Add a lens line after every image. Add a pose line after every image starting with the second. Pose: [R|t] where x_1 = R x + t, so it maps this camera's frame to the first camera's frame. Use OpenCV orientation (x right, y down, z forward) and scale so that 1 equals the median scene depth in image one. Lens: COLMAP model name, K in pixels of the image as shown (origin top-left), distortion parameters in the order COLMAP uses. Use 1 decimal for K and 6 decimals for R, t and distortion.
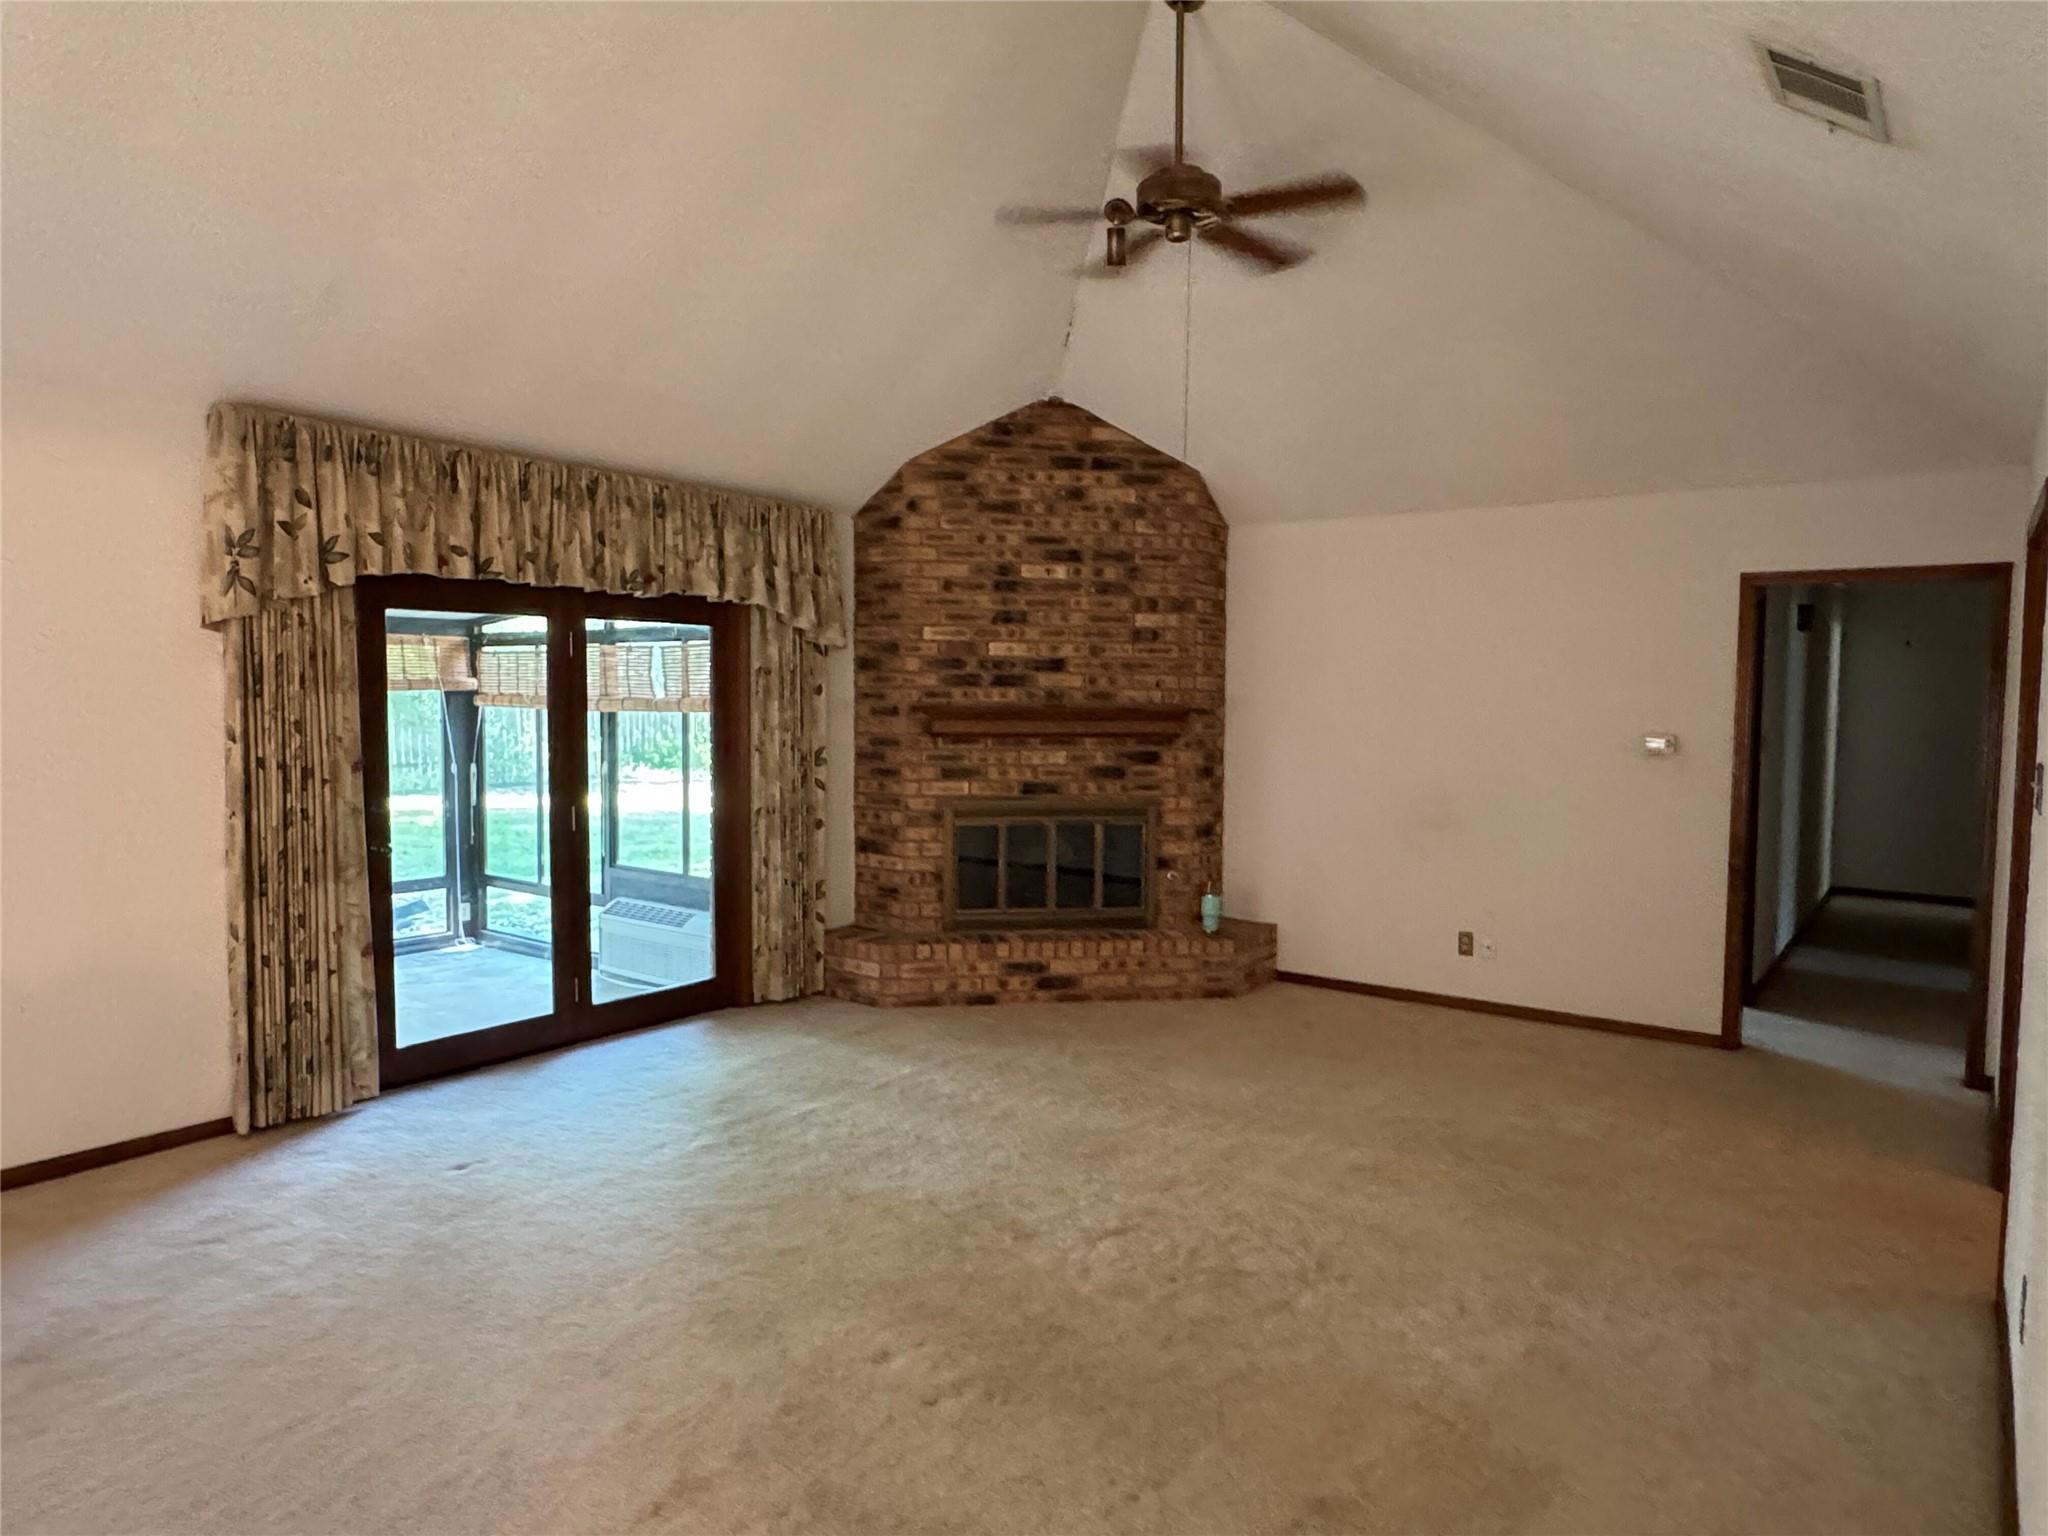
lens RADIAL K [[1276.7, 0, 1010.7], [0, 1276.7, 766.4], [0, 0, 1]] dist [-0.007875, 0.001619]
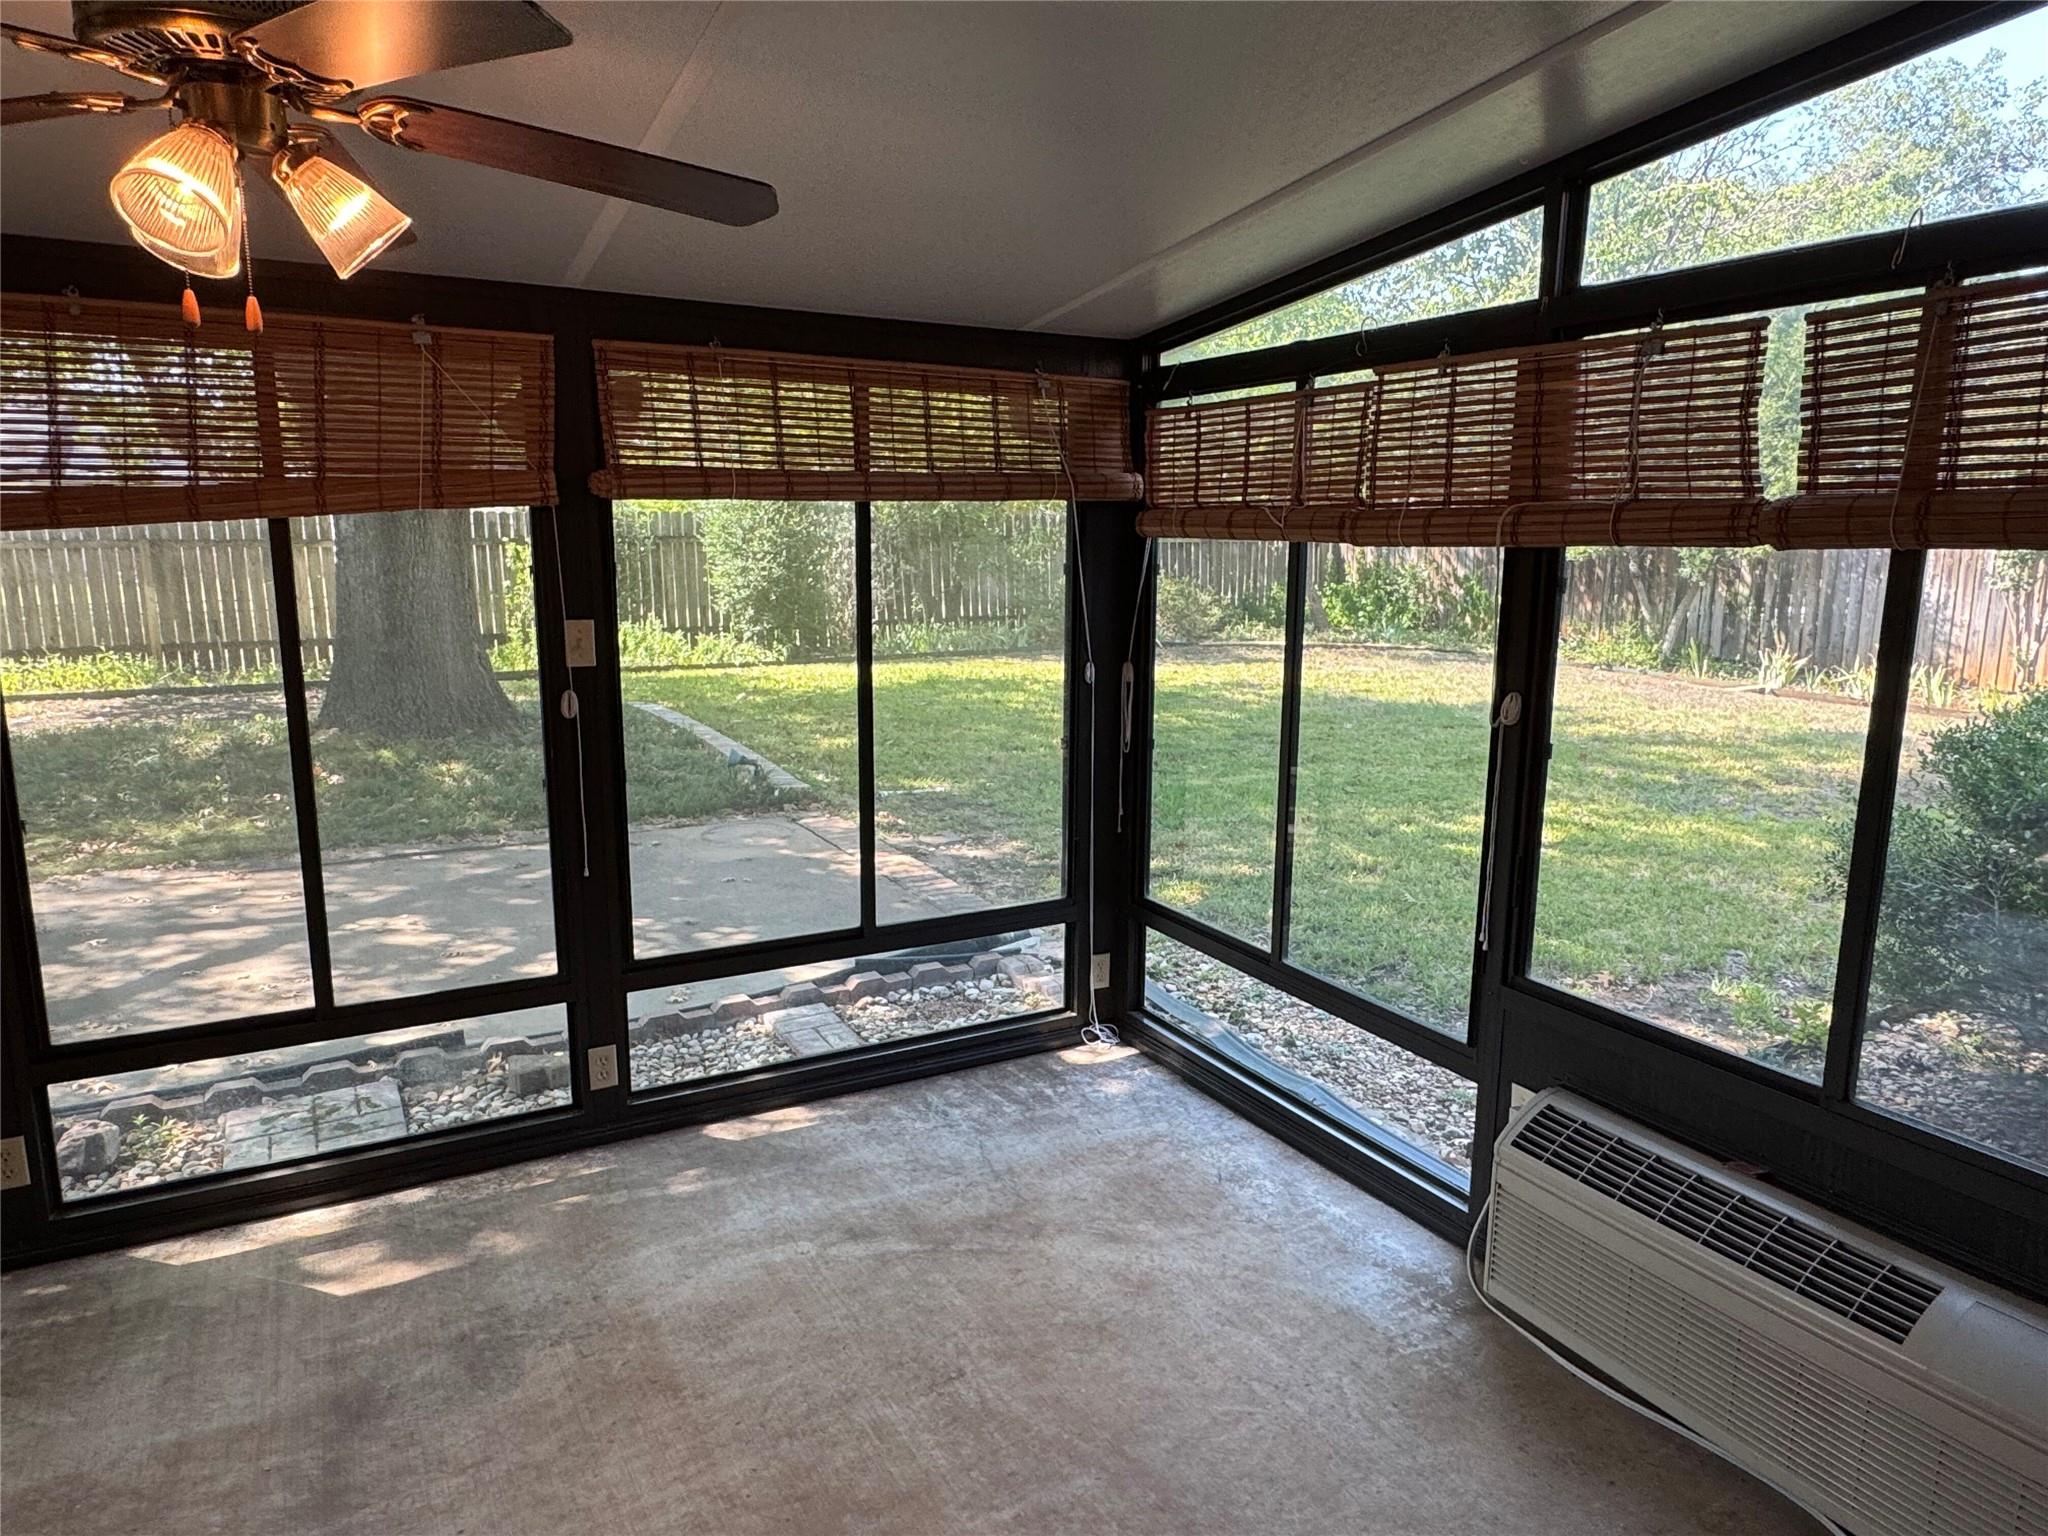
lens RADIAL K [[1276.7, 0, 1010.7], [0, 1276.7, 766.4], [0, 0, 1]] dist [-0.007875, 0.001619]
pose [[0.909577, 0.070918, -0.409438, -0.268529], [-0.022706, 0.992339, 0.121438, -0.020199], [0.414914, -0.101161, 0.904220, 0.560766]]
